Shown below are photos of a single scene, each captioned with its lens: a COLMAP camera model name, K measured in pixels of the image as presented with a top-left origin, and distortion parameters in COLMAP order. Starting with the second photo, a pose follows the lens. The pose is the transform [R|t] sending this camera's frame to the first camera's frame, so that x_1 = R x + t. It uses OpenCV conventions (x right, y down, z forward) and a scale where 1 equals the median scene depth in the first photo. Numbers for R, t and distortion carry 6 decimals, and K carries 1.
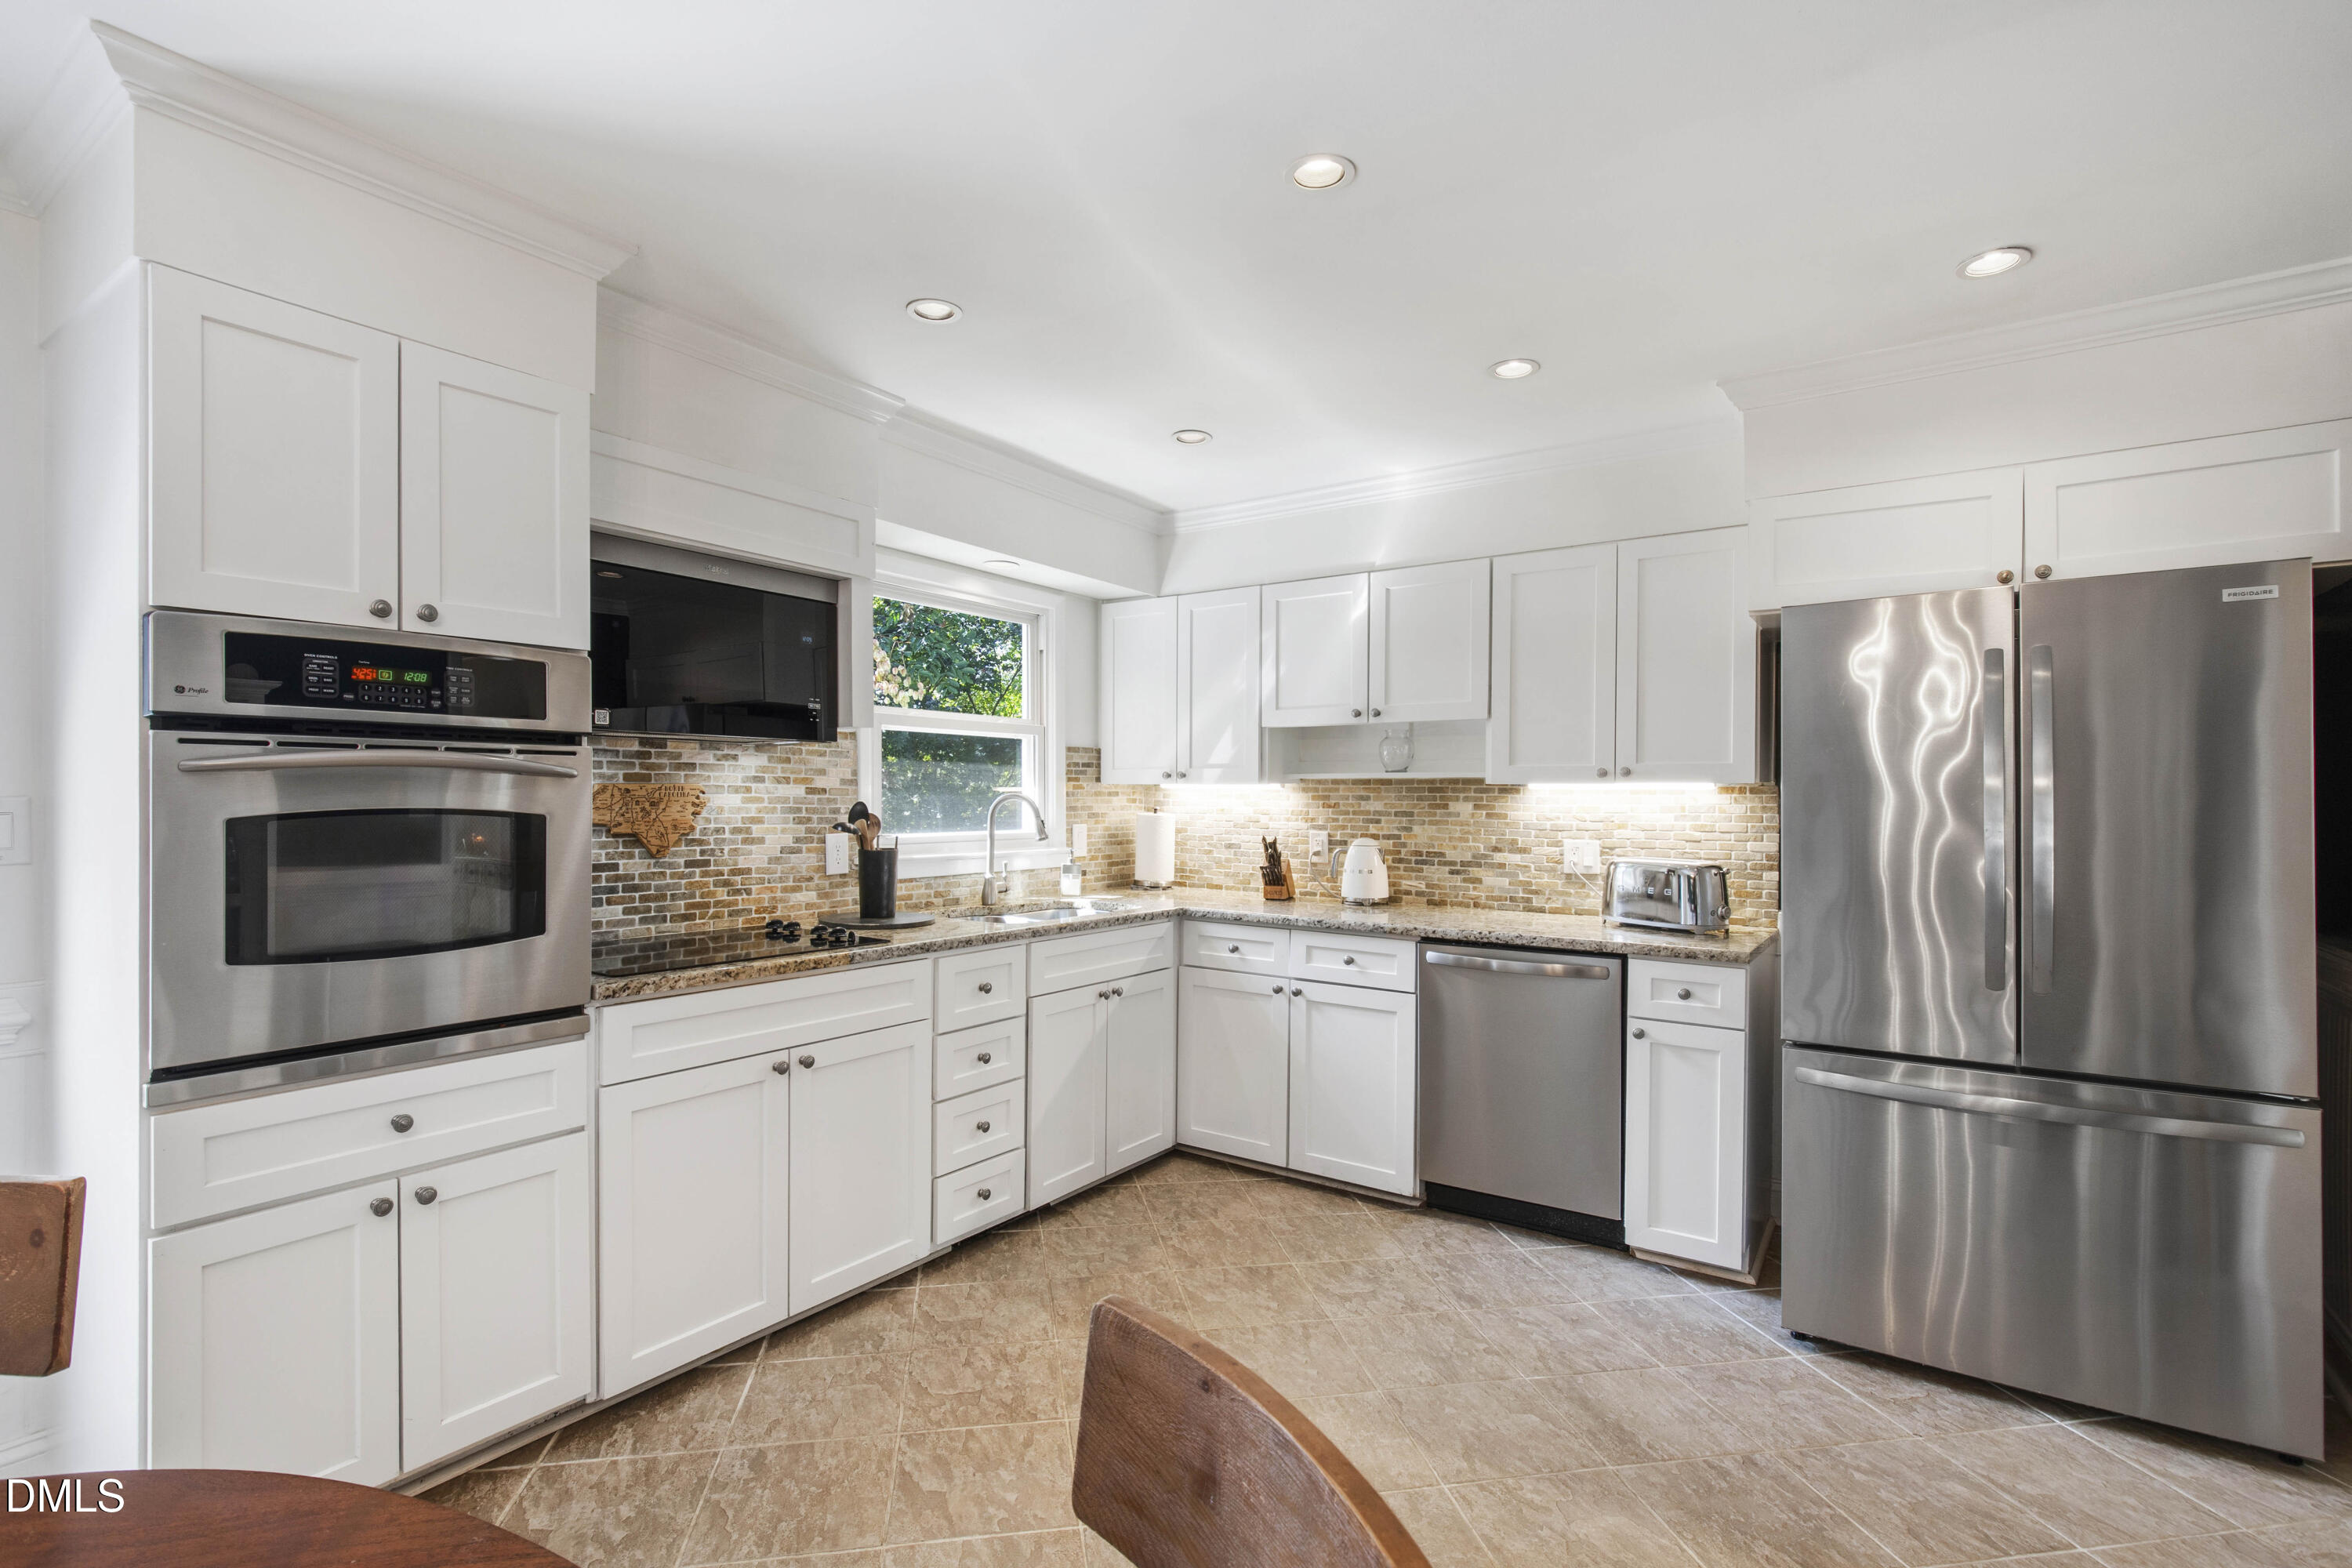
lens RADIAL K [[1106.4, 0, 1172.0], [0, 1106.4, 809.1], [0, 0, 1]] dist [0.024404, -0.020202]
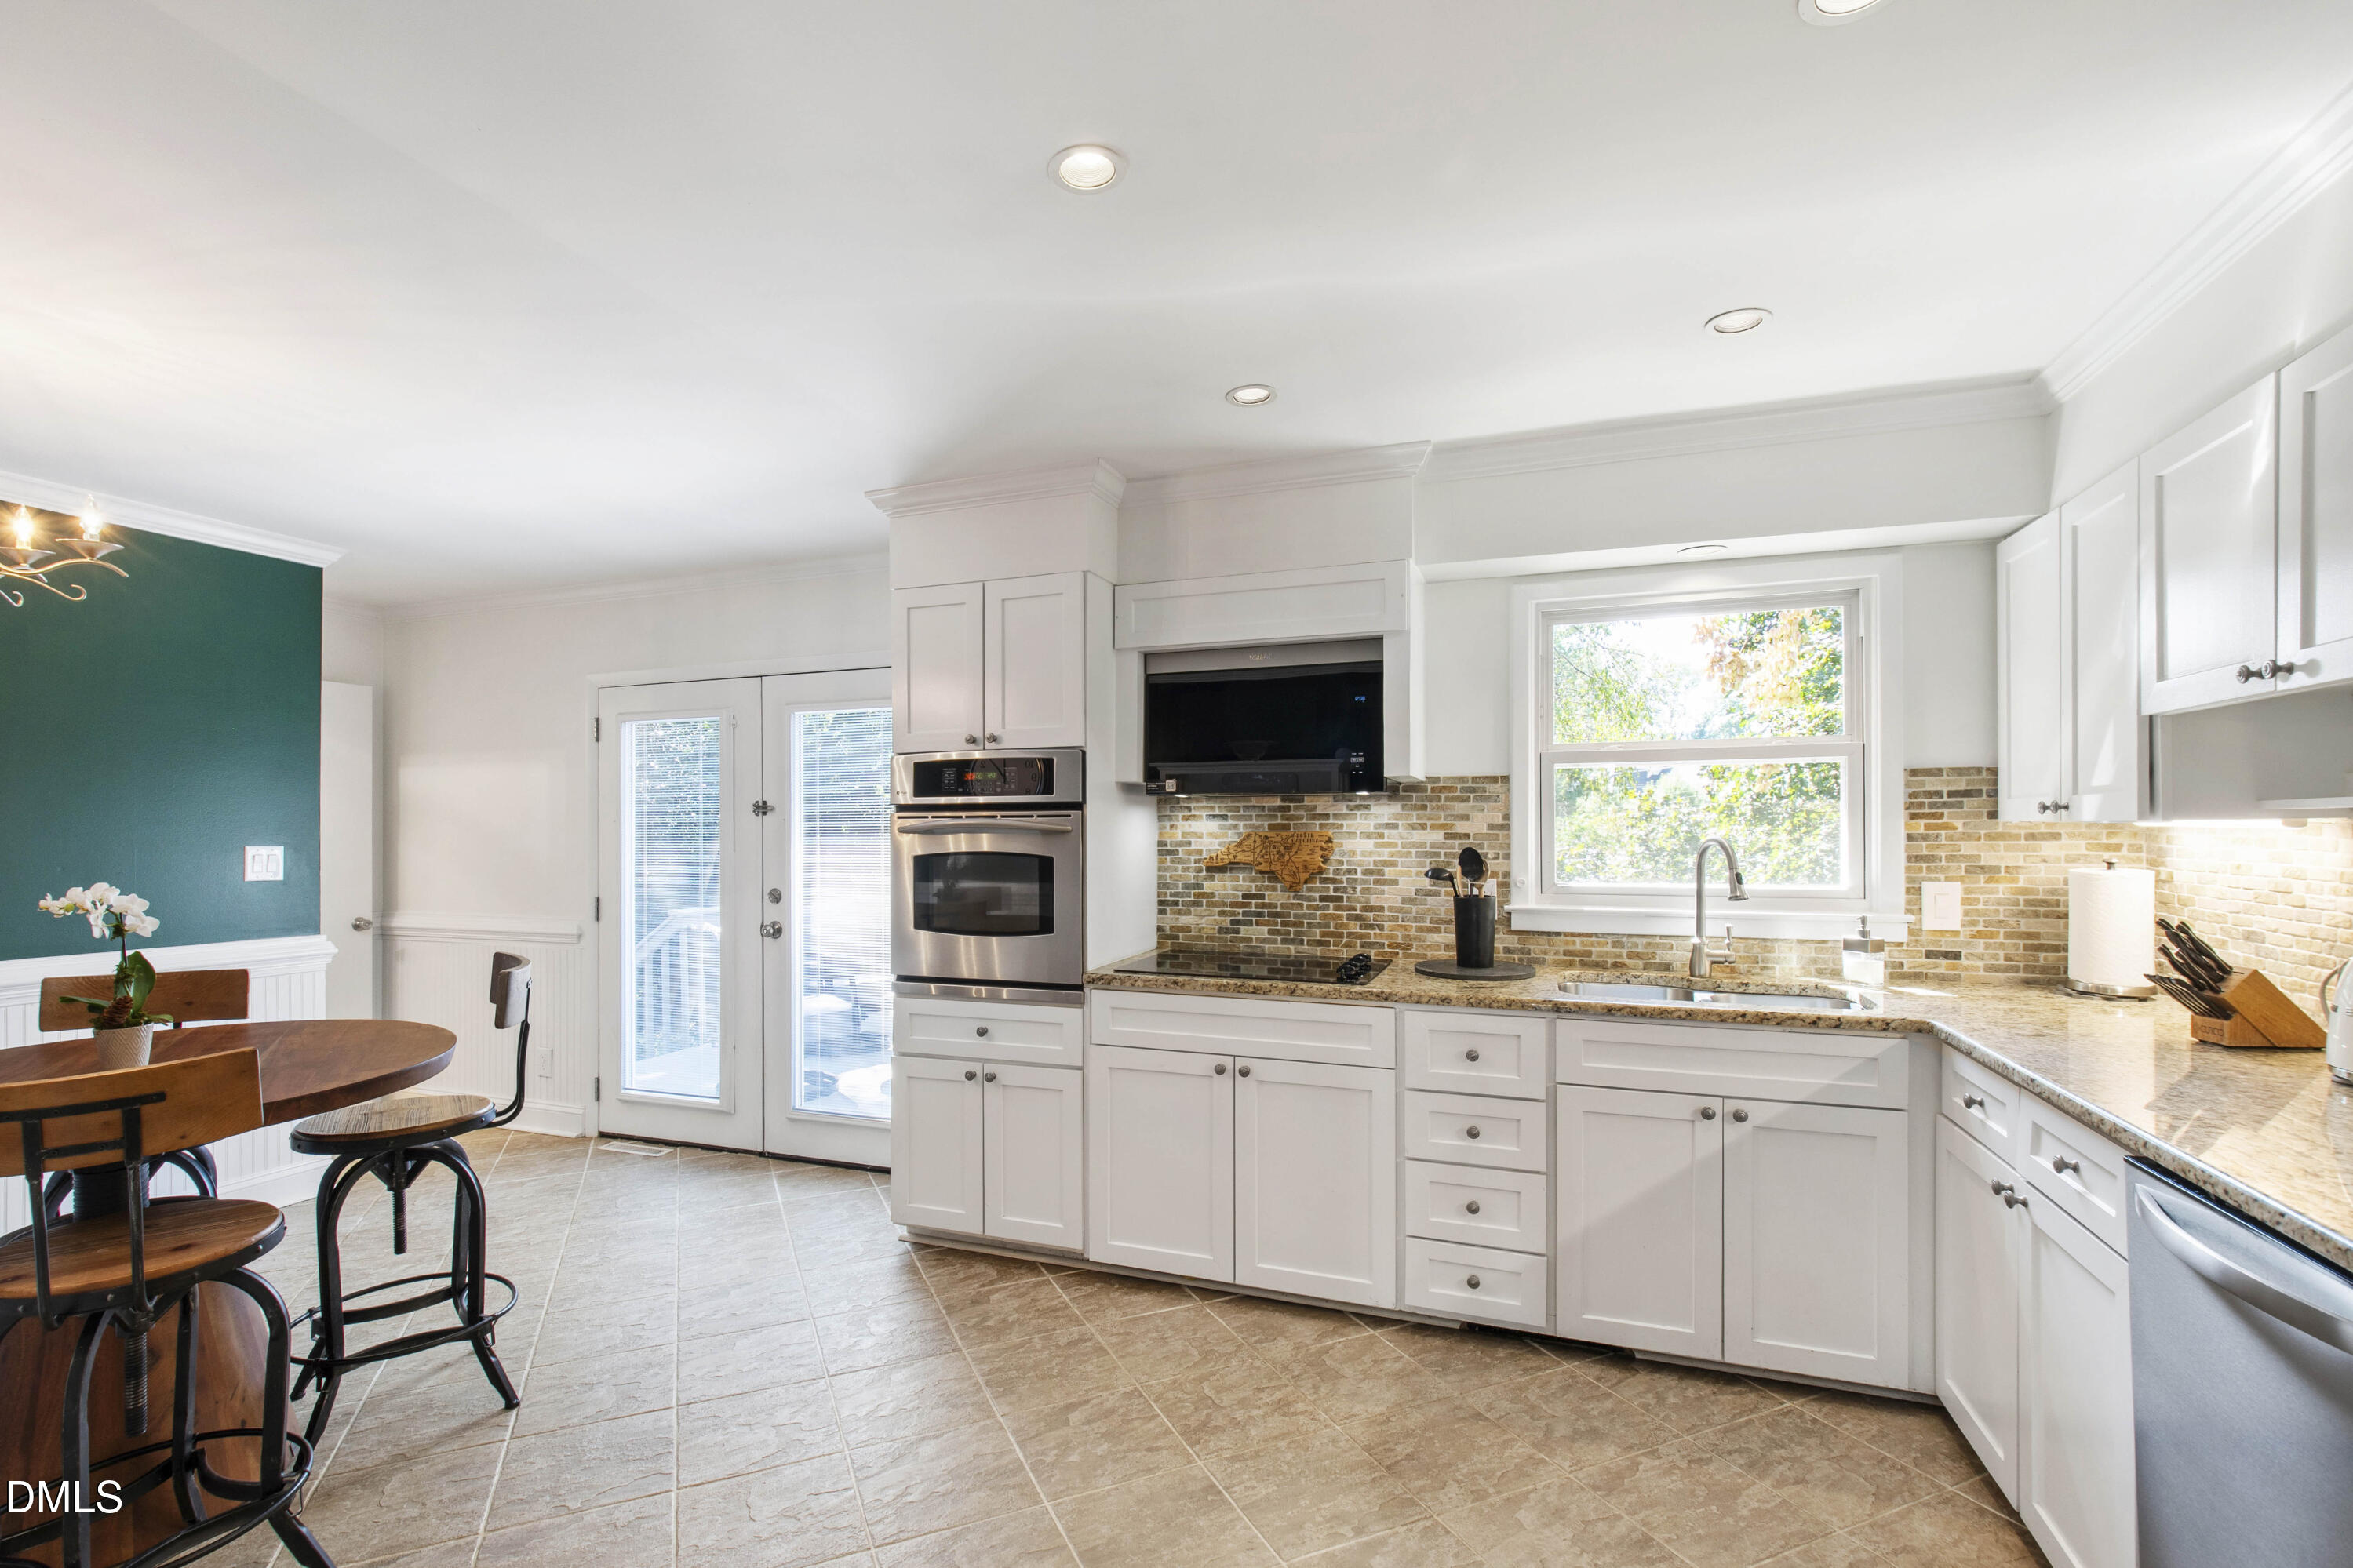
lens RADIAL K [[1074.3, 0, 1134.5], [0, 1074.3, 831.0], [0, 0, 1]] dist [0.000621, -0.000183]
pose [[0.232869, -0.002026, -0.972506, 0.586360], [-0.006222, 0.999974, -0.003573, -0.016130], [0.972488, 0.006883, 0.232851, 0.492440]]
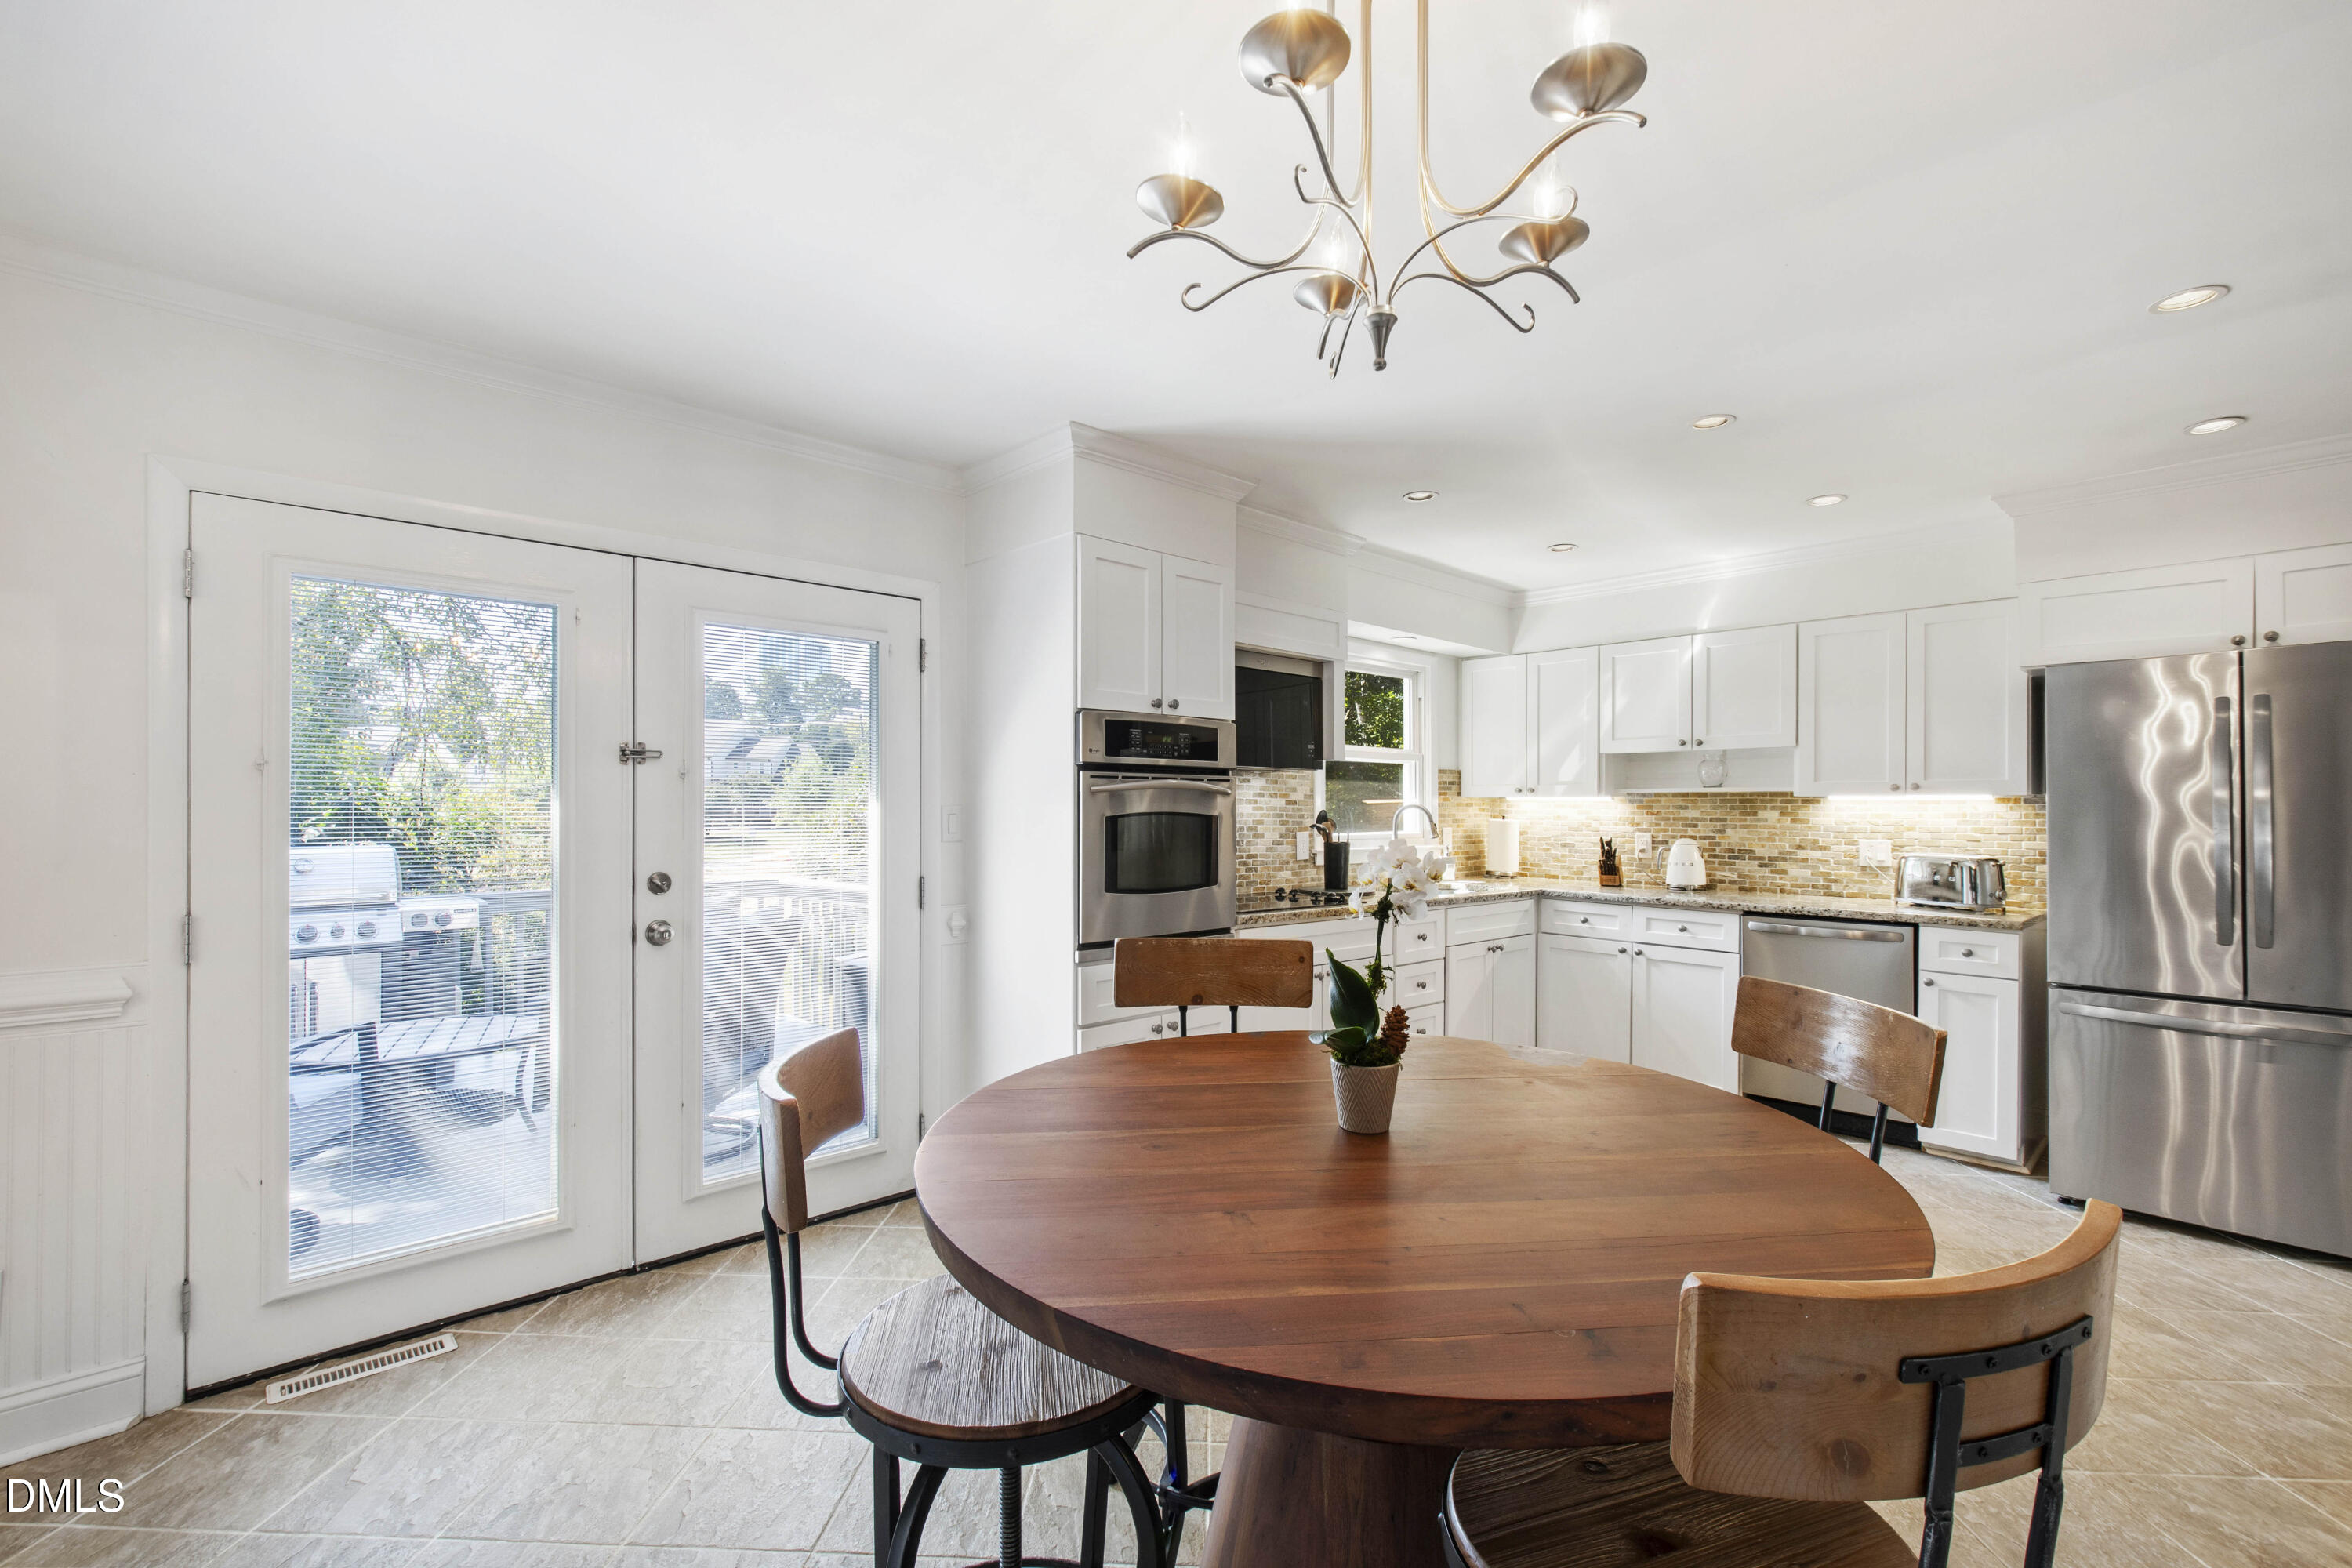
lens RADIAL K [[1045.9, 0, 1173.1], [0, 1045.9, 807.7], [0, 0, 1]] dist [0.001261, 0.000248]
pose [[0.977223, -0.000726, -0.212212, -0.184655], [-0.001948, 0.999921, -0.012391, 0.007979], [0.212204, 0.012522, 0.977145, -0.391686]]
